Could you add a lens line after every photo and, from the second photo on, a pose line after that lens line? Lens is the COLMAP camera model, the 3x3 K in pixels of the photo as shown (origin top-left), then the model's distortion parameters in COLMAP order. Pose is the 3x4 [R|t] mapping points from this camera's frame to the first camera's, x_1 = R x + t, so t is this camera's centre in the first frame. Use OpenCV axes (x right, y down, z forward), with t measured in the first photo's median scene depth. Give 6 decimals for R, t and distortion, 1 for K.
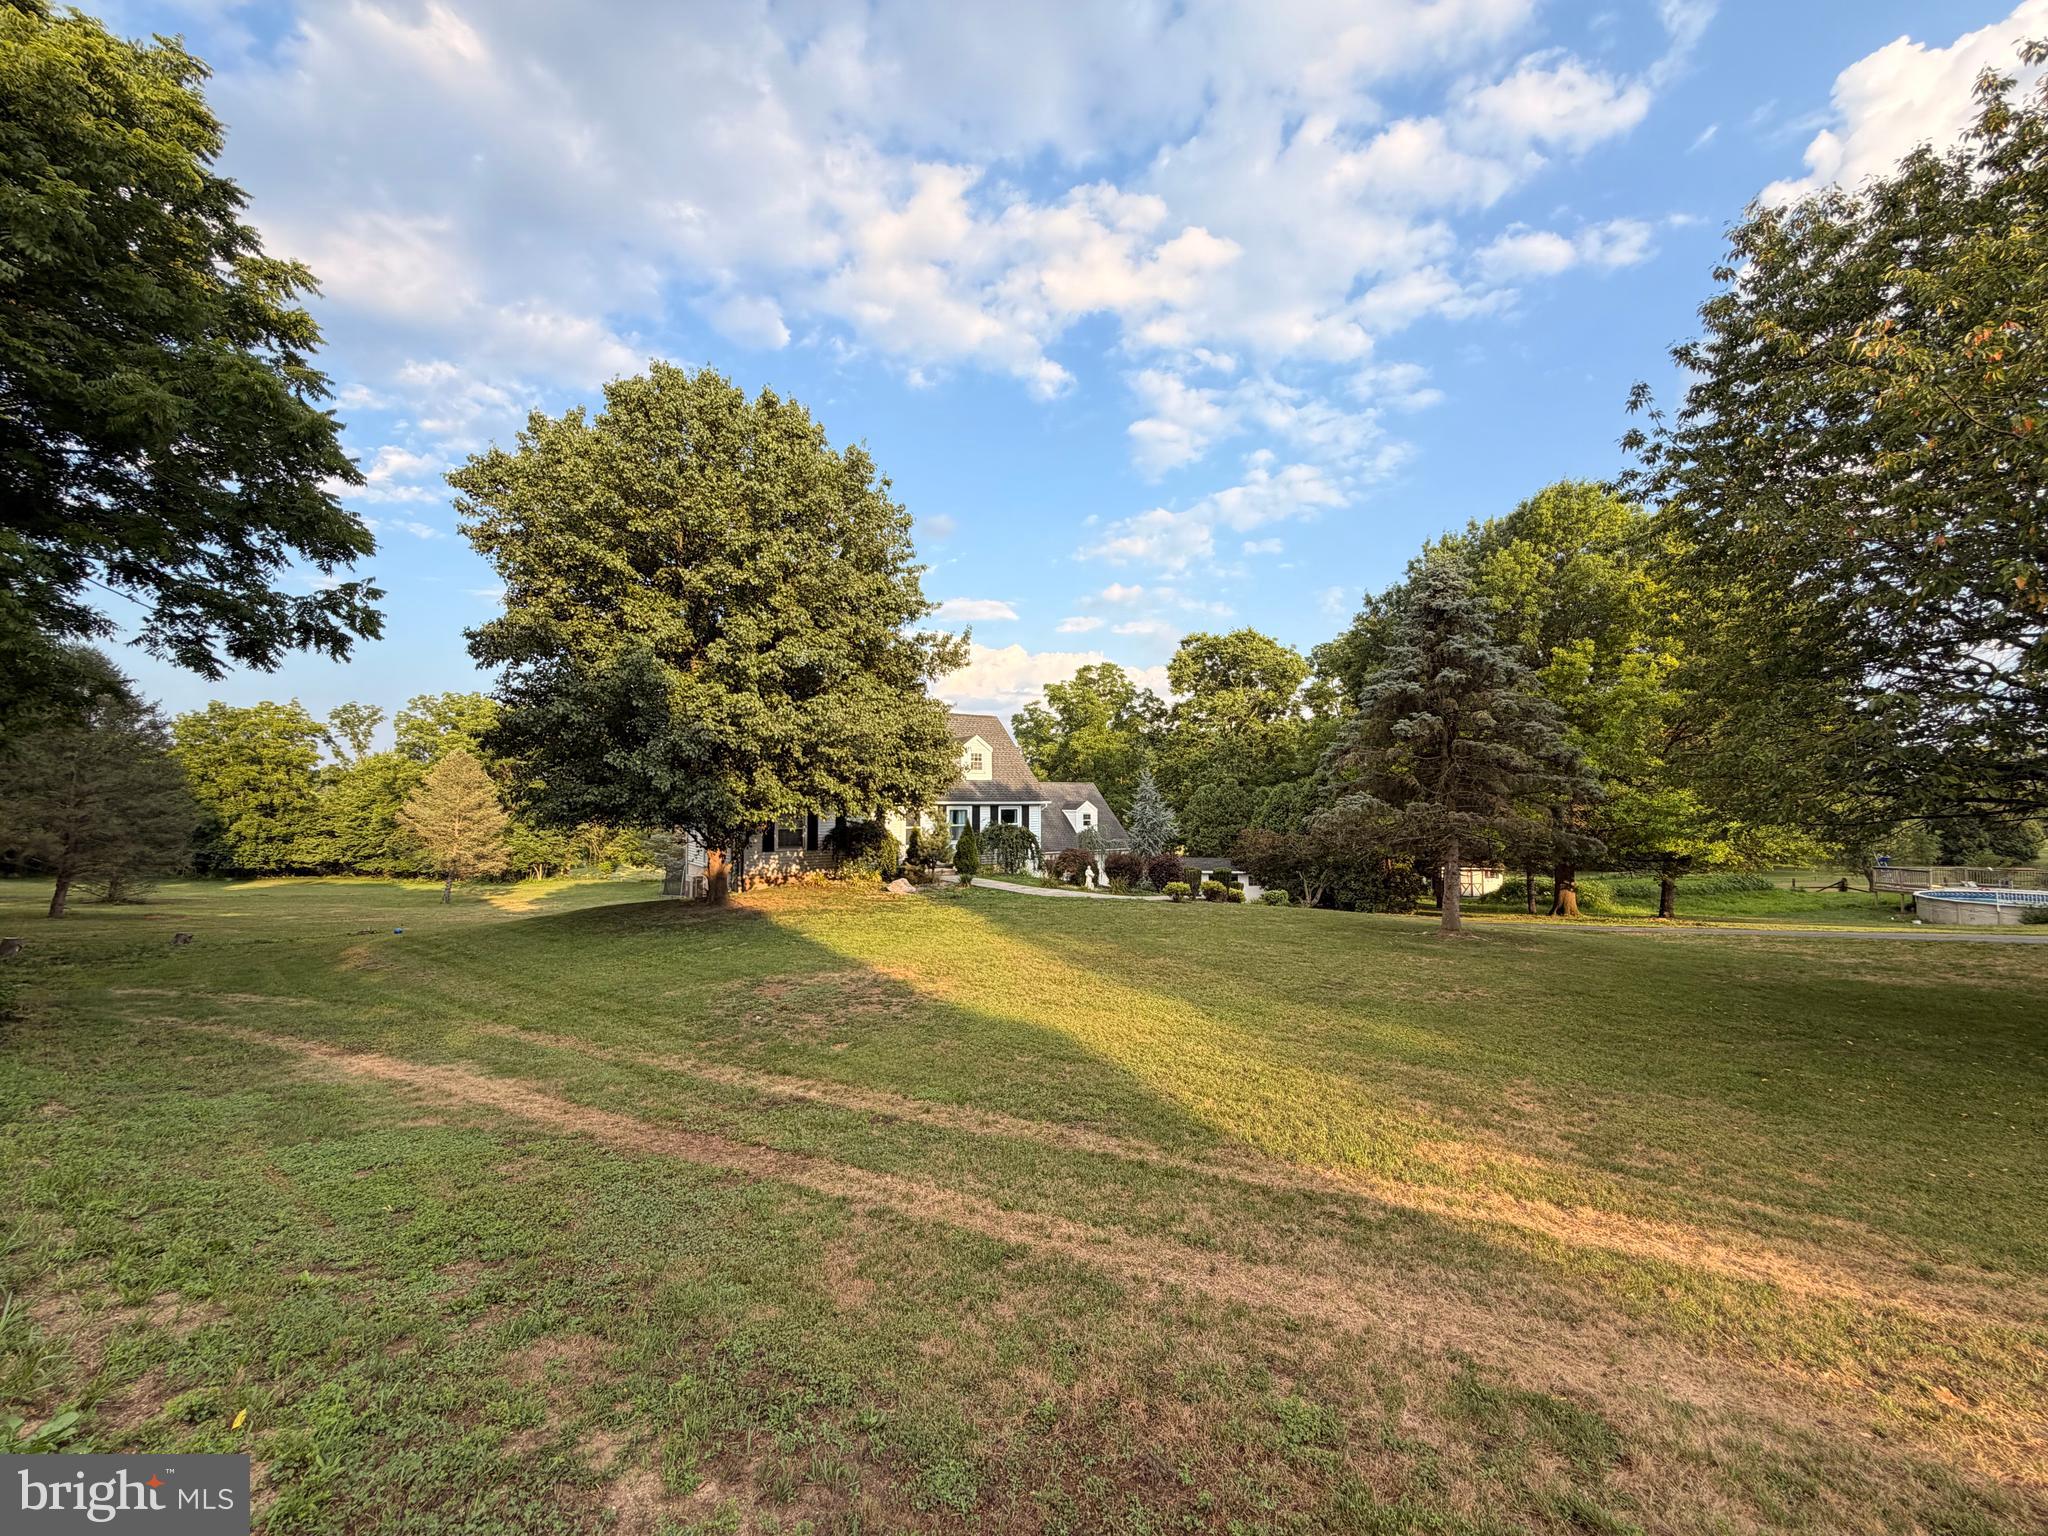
lens RADIAL K [[820.6, 0, 1013.8], [0, 820.6, 783.5], [0, 0, 1]] dist [-0.000961, 0.000093]
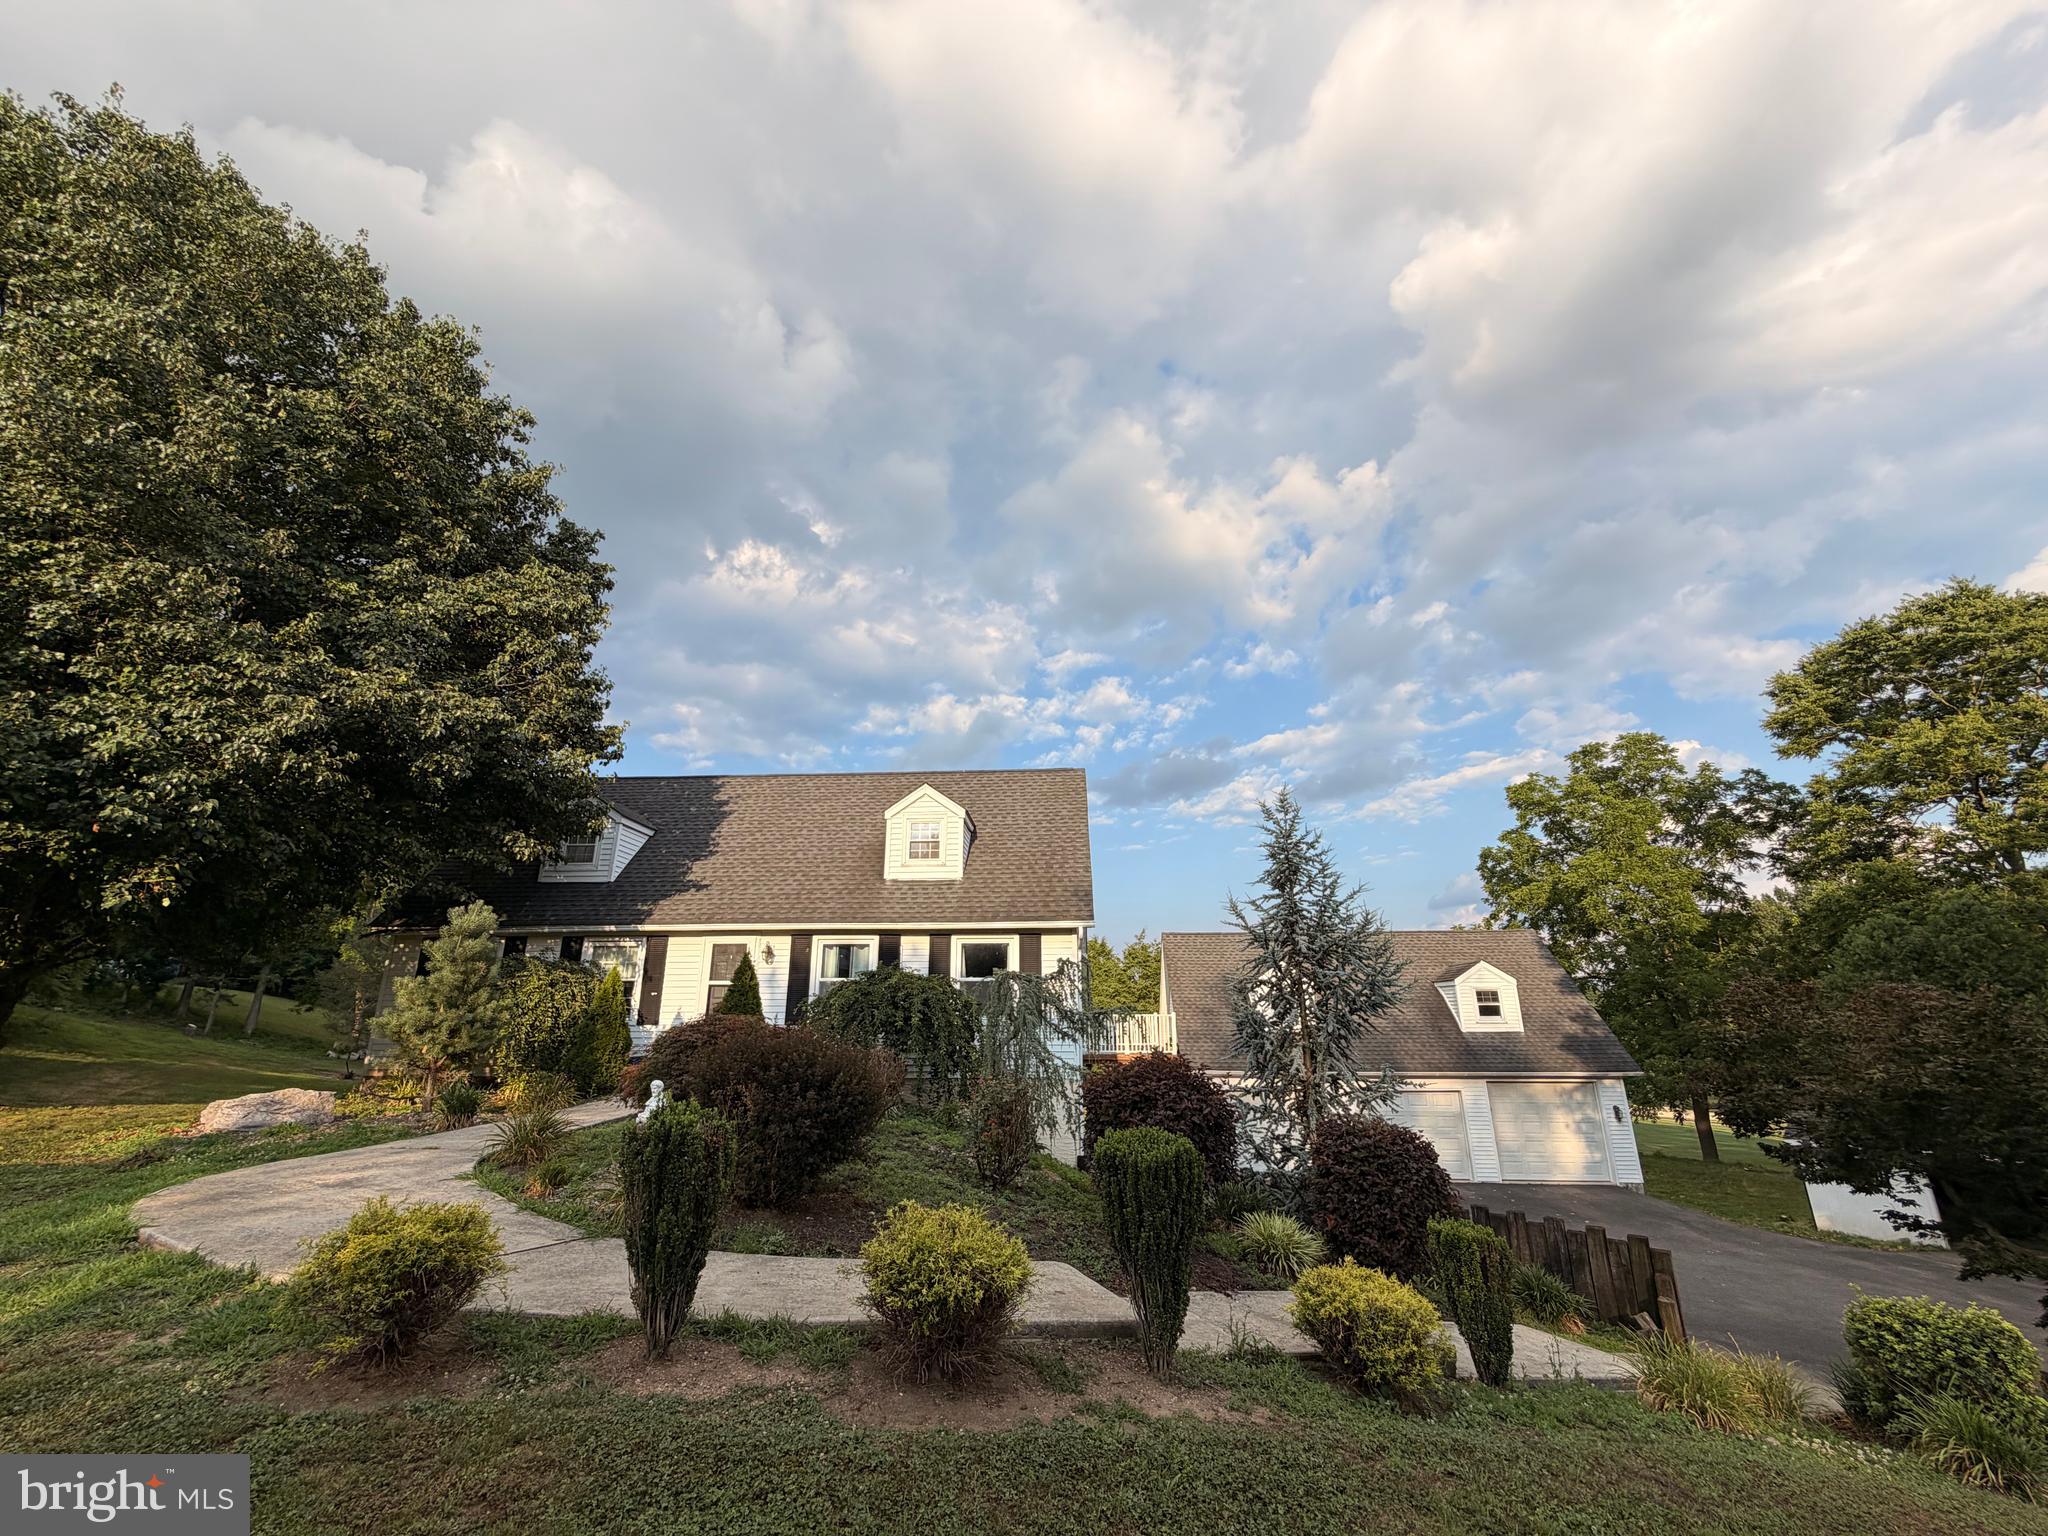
lens RADIAL K [[820.6, 0, 1015.9], [0, 820.6, 762.4], [0, 0, 1]] dist [-0.000961, 0.000093]
pose [[0.766681, -0.186751, -0.614267, 0.285162], [0.005094, 0.958500, -0.285047, 0.063649], [0.642007, 0.215411, 0.735816, 0.681890]]
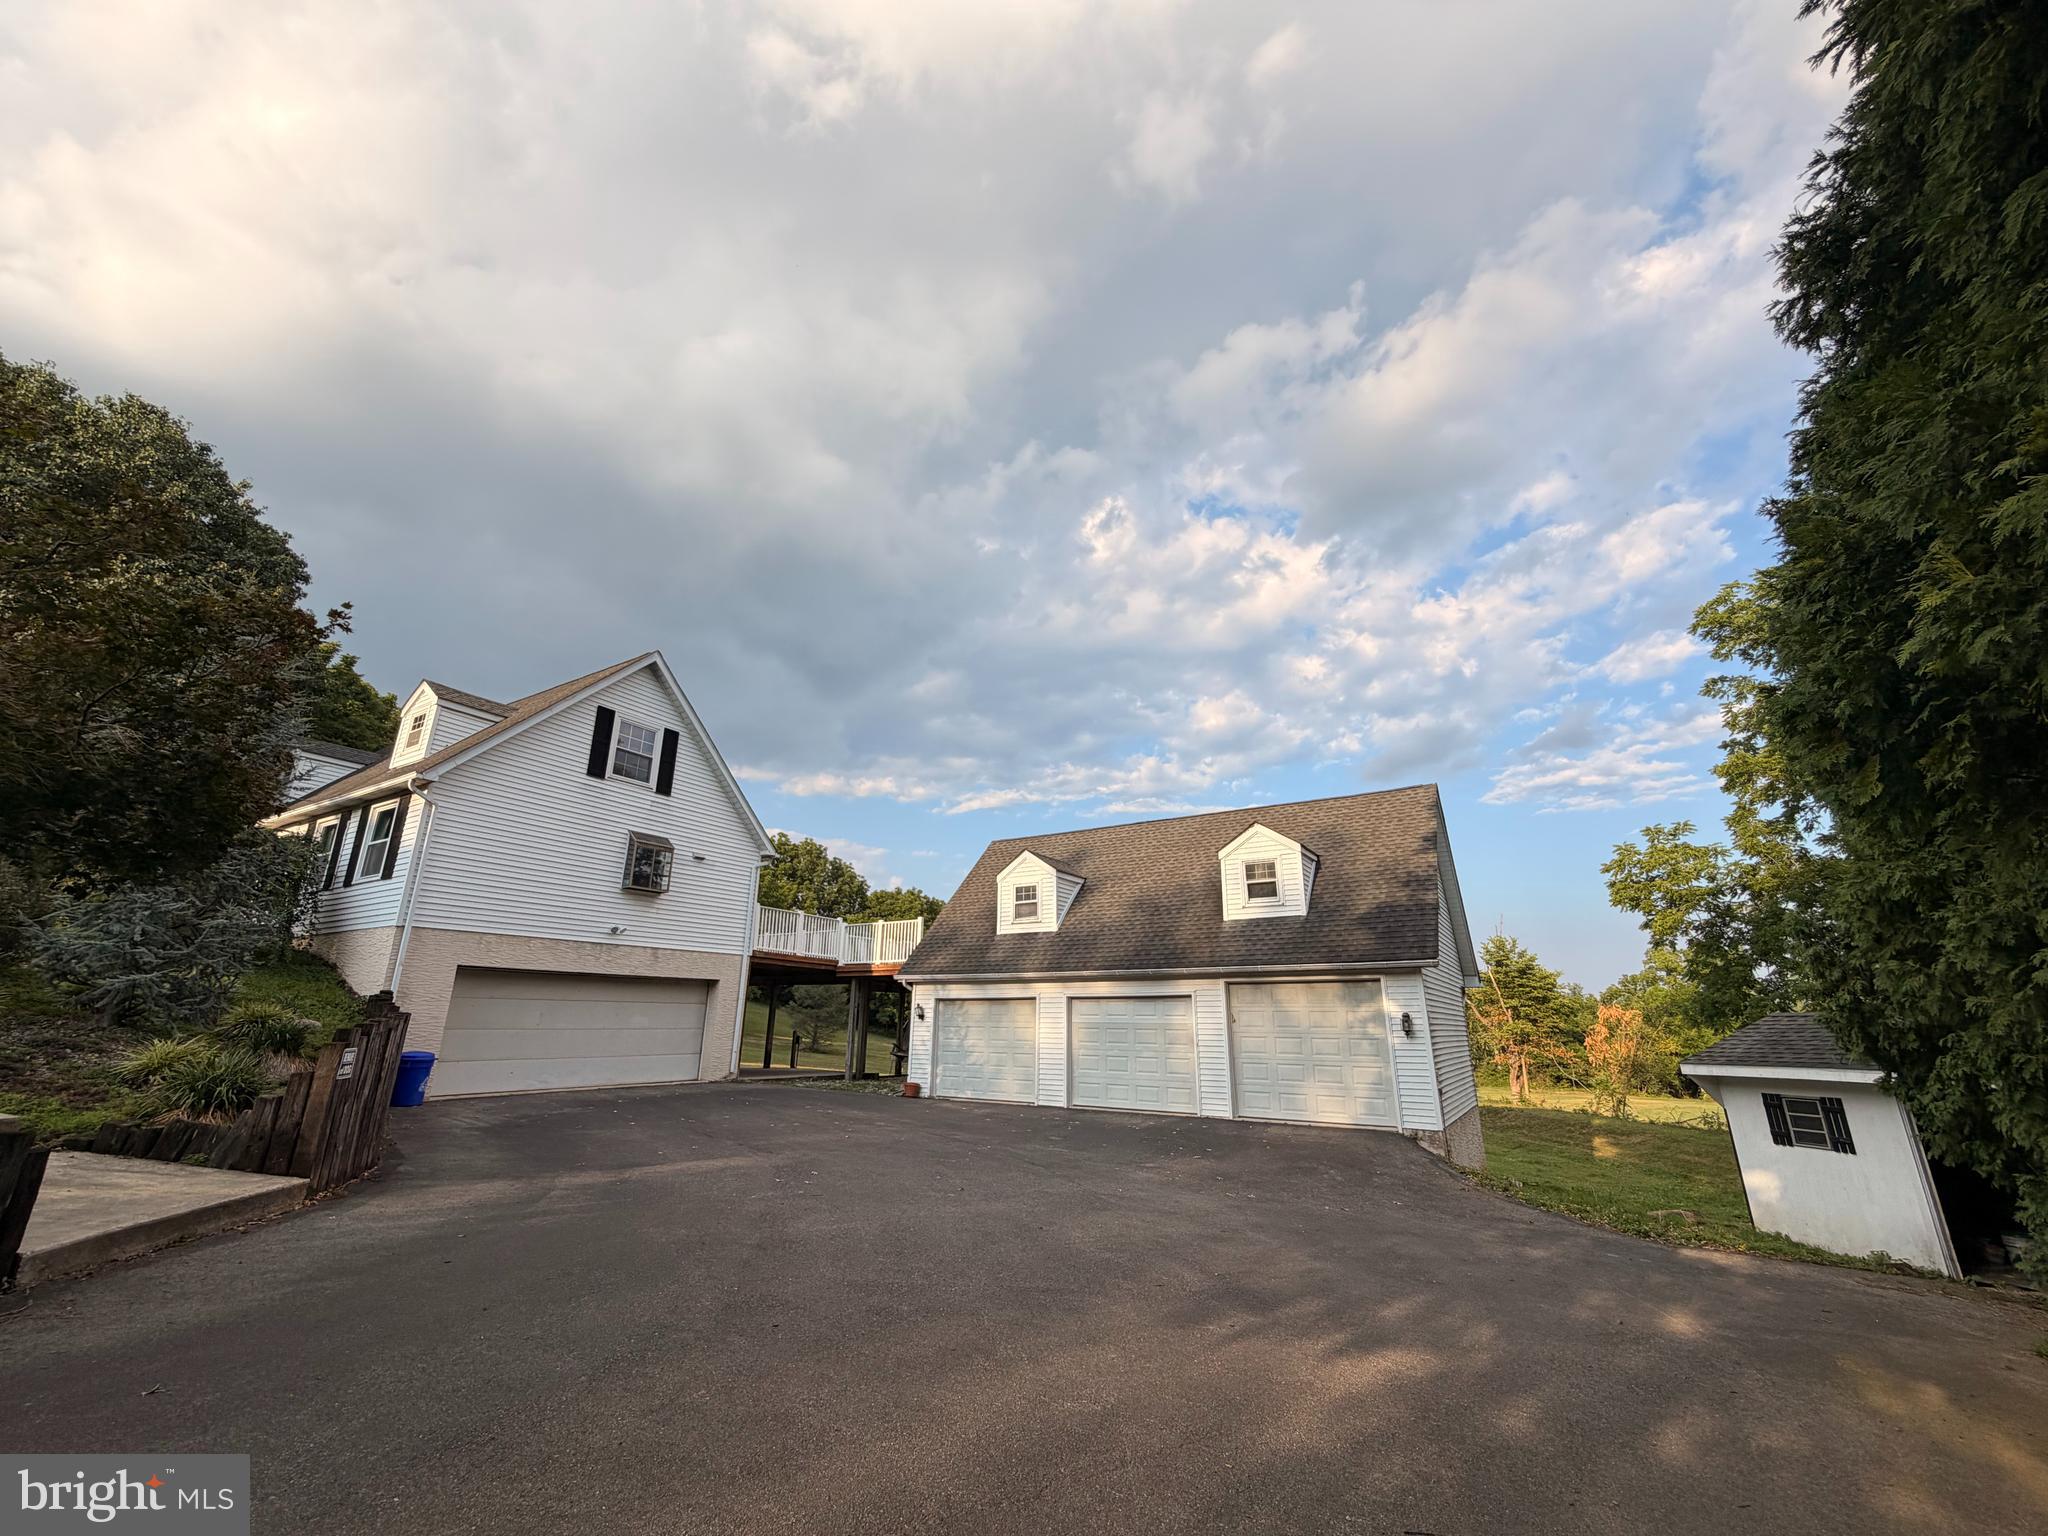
lens RADIAL K [[820.6, 0, 1011.0], [0, 820.6, 760.9], [0, 0, 1]] dist [-0.000961, 0.000093]
pose [[0.379766, -0.276222, -0.882881, 0.523861], [-0.000530, 0.954316, -0.298800, 0.141176], [0.925083, 0.113942, 0.362270, 1.152133]]
